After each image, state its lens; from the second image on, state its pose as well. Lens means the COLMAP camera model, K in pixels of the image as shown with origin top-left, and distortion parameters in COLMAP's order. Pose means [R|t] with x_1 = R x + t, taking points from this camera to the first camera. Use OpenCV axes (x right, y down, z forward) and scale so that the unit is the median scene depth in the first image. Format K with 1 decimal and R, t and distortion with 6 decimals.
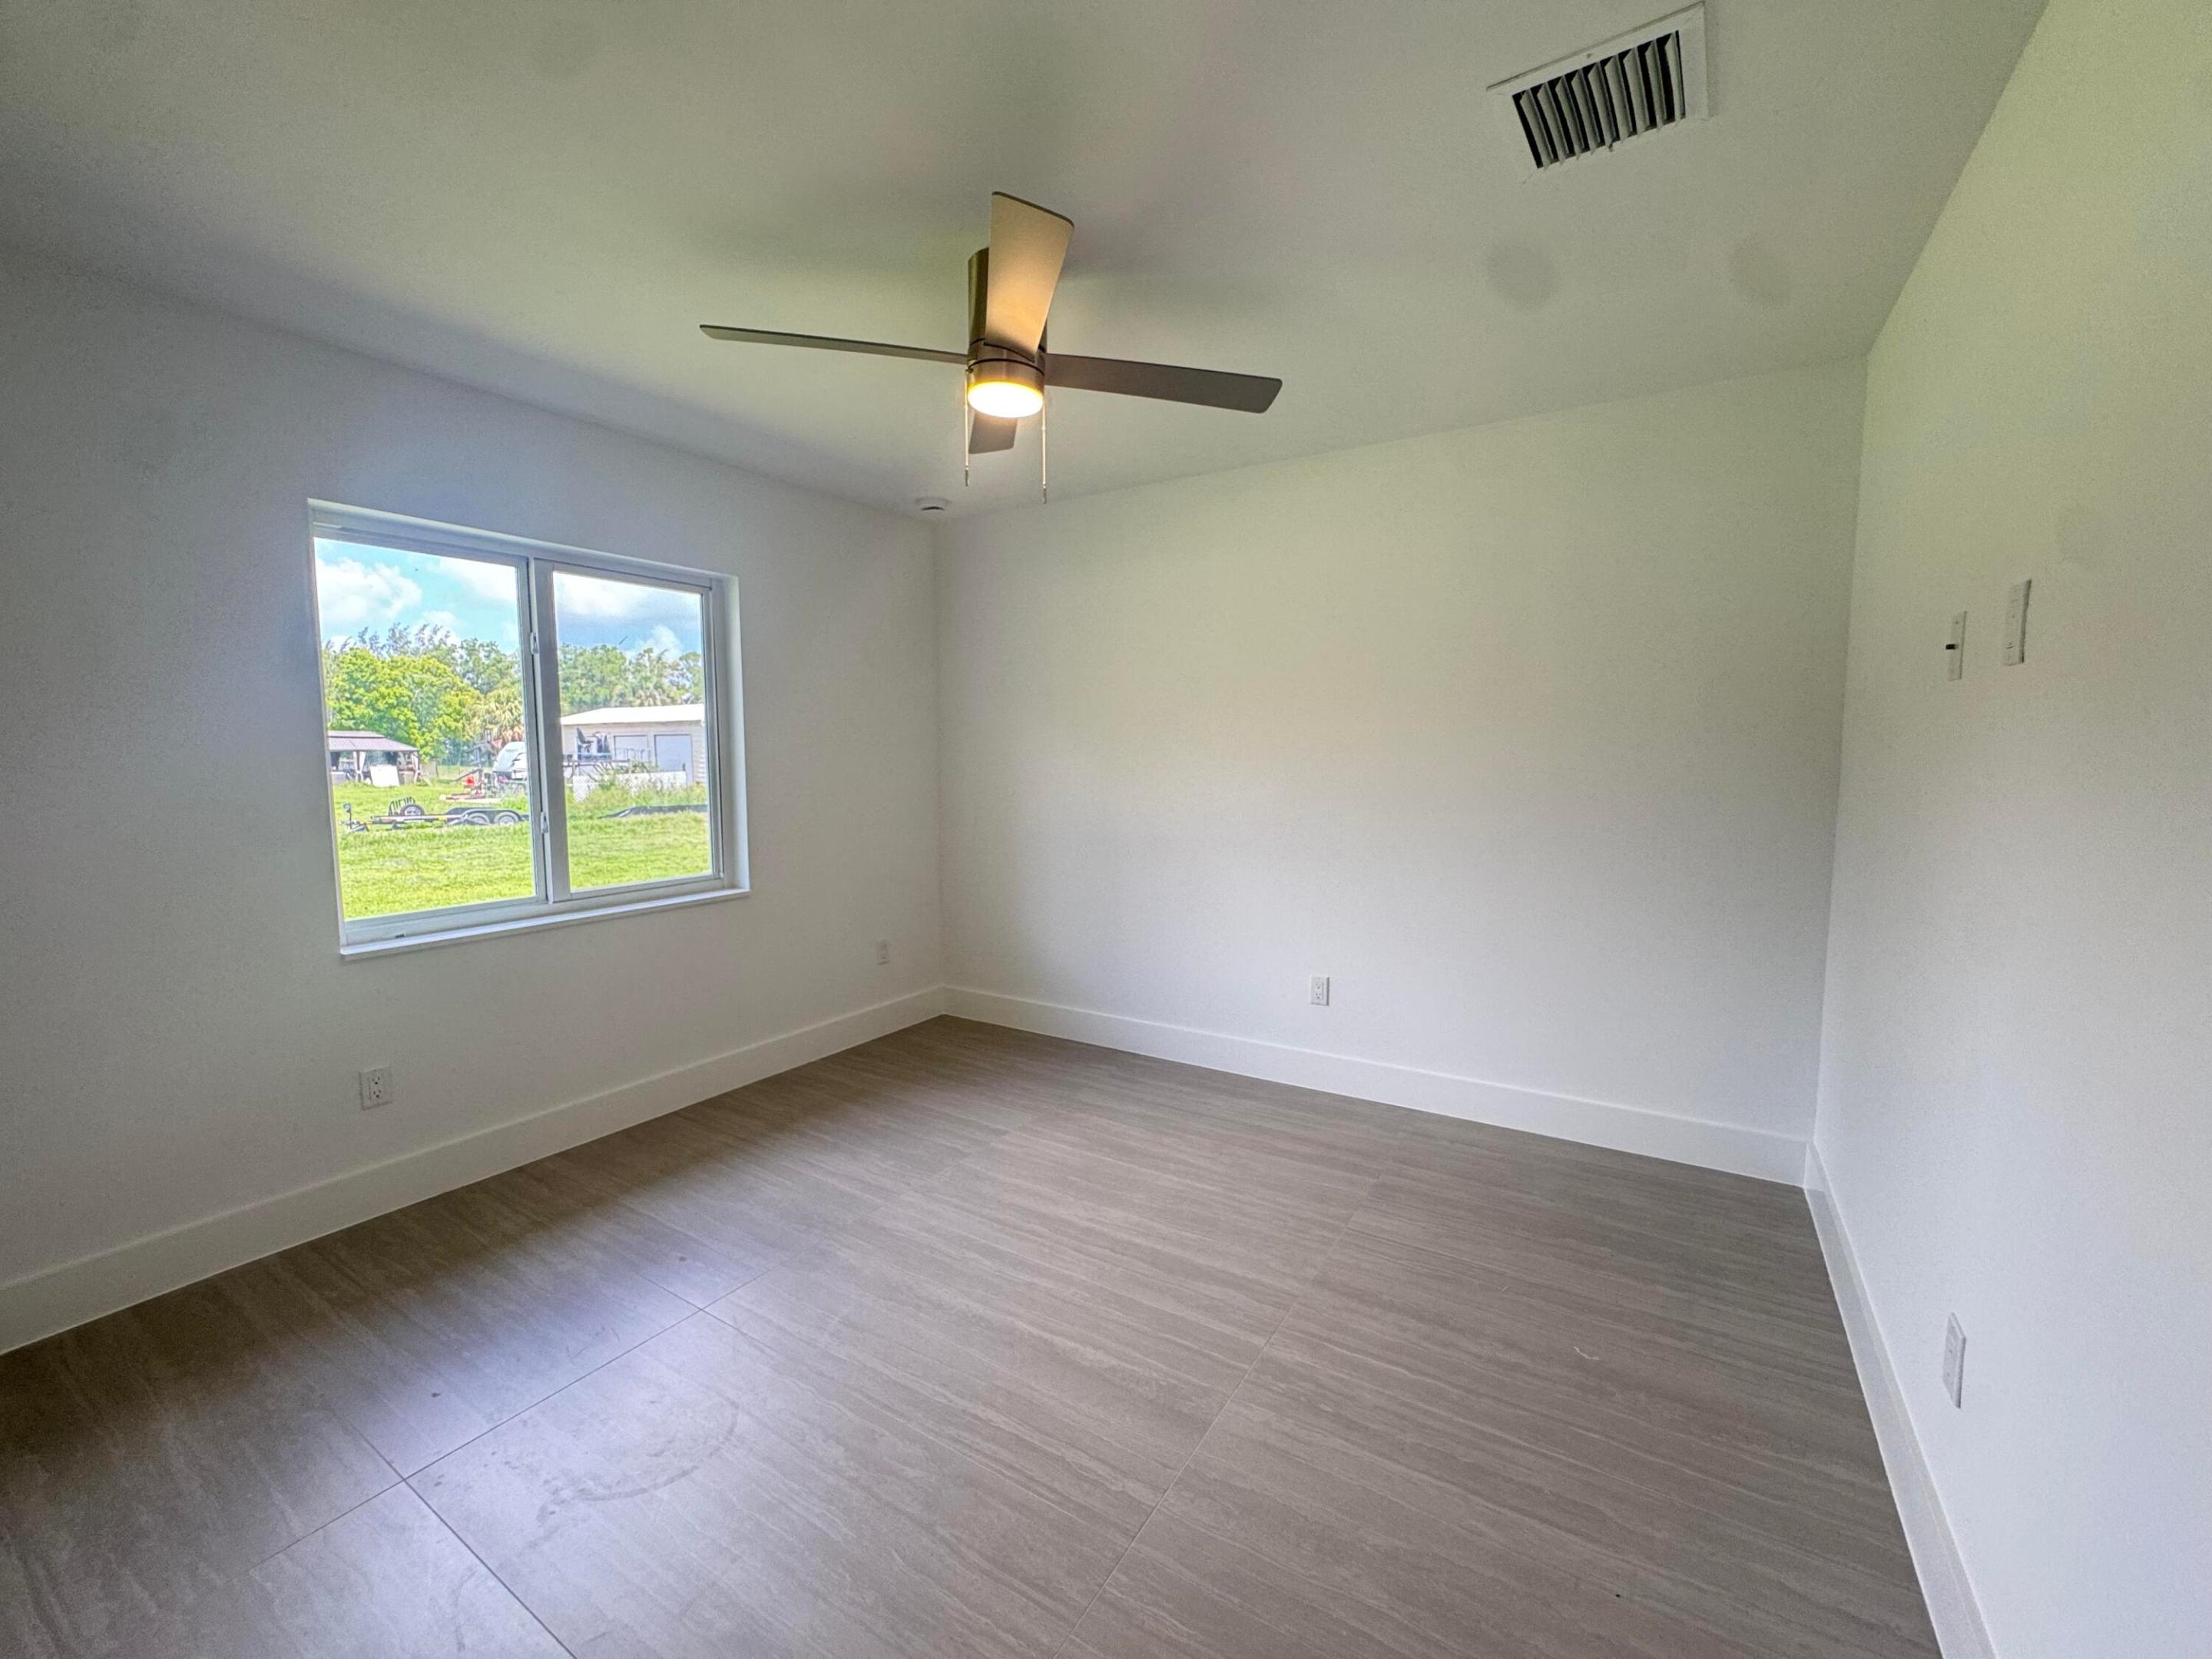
lens RADIAL K [[890.5, 0, 1099.8], [0, 890.5, 826.7], [0, 0, 1]] dist [-0.004303, 0.000120]
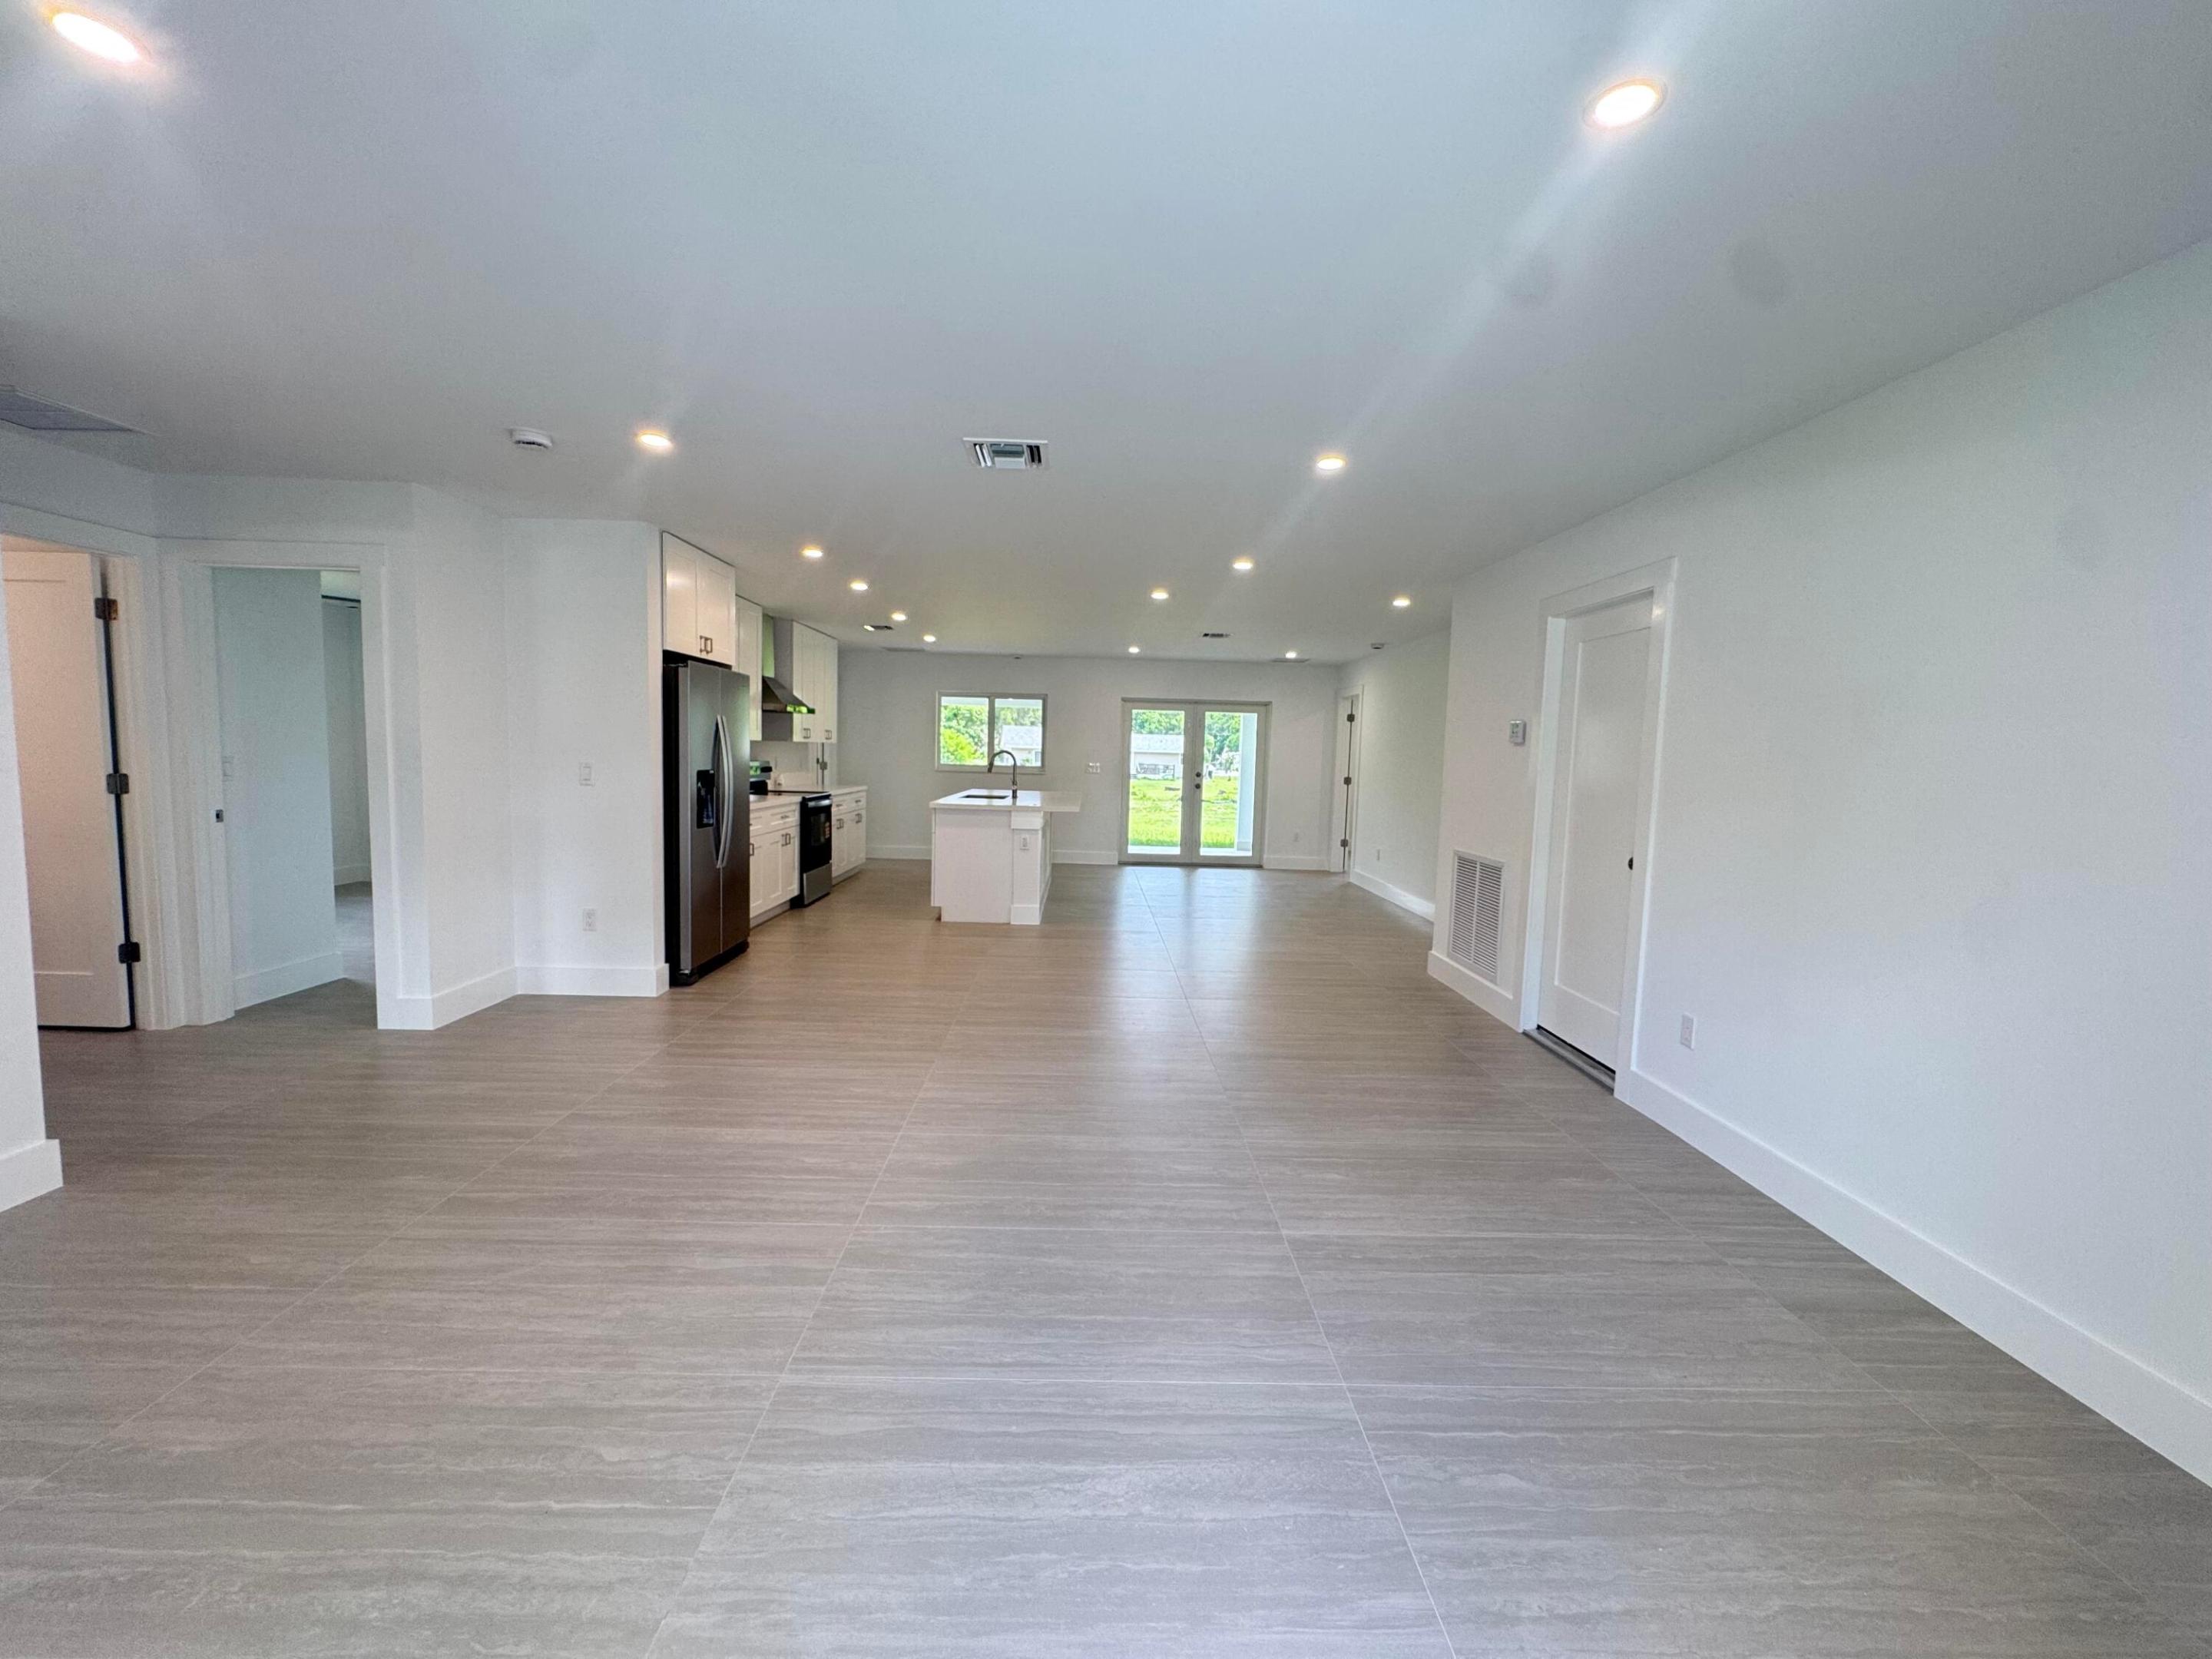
lens RADIAL K [[890.5, 0, 1102.6], [0, 890.5, 823.3], [0, 0, 1]] dist [-0.004303, 0.000120]
pose [[-0.833071, 0.020458, -0.552787, 0.360457], [-0.076713, 0.985387, 0.152078, -0.135773], [0.547821, 0.169098, -0.819328, 1.628522]]
